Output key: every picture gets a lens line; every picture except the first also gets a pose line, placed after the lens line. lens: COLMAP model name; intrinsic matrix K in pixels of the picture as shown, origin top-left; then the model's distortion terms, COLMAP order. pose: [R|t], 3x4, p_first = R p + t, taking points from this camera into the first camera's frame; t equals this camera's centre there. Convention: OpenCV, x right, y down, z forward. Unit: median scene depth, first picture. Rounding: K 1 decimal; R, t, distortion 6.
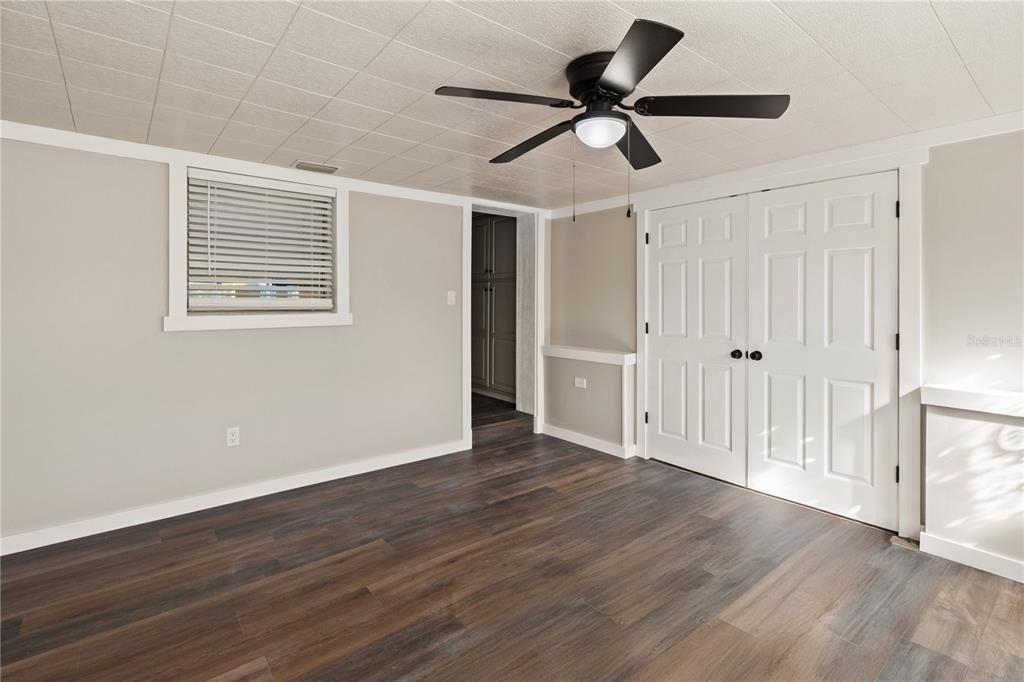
lens RADIAL K [[479.0, 0, 505.2], [0, 479.0, 302.9], [0, 0, 1]] dist [0.000091, 0.000151]
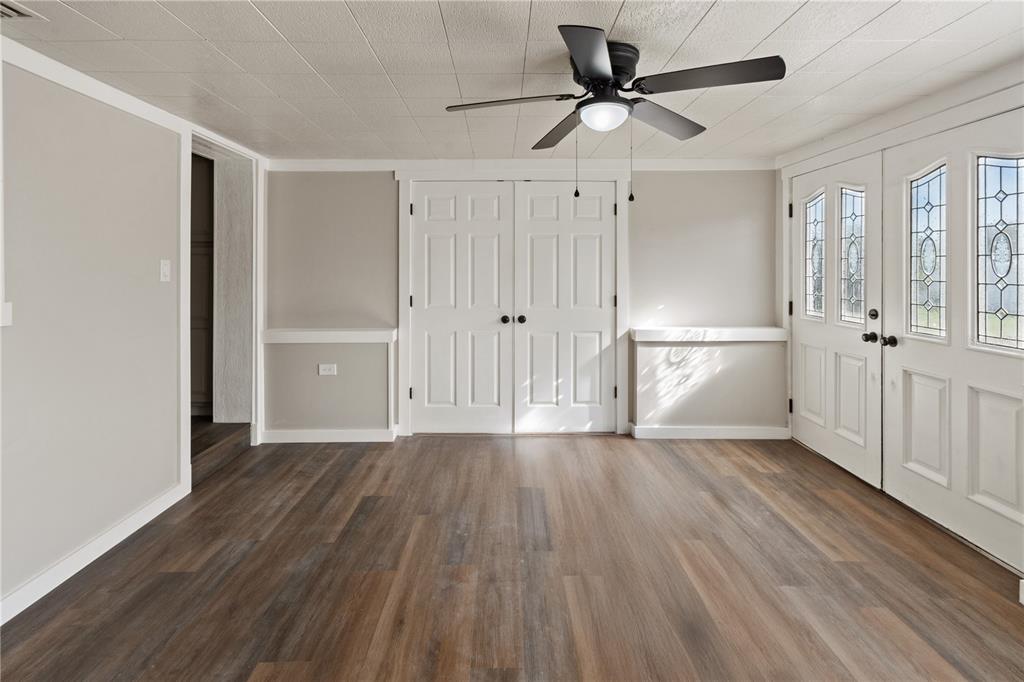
lens RADIAL K [[485.7, 0, 513.1], [0, 485.7, 275.0], [0, 0, 1]] dist [-0.000155, 0.000351]
pose [[0.613329, -0.010083, 0.789763, -0.416451], [0.006149, 0.999949, 0.007991, -0.008585], [-0.789803, -0.000045, 0.613360, 0.271042]]
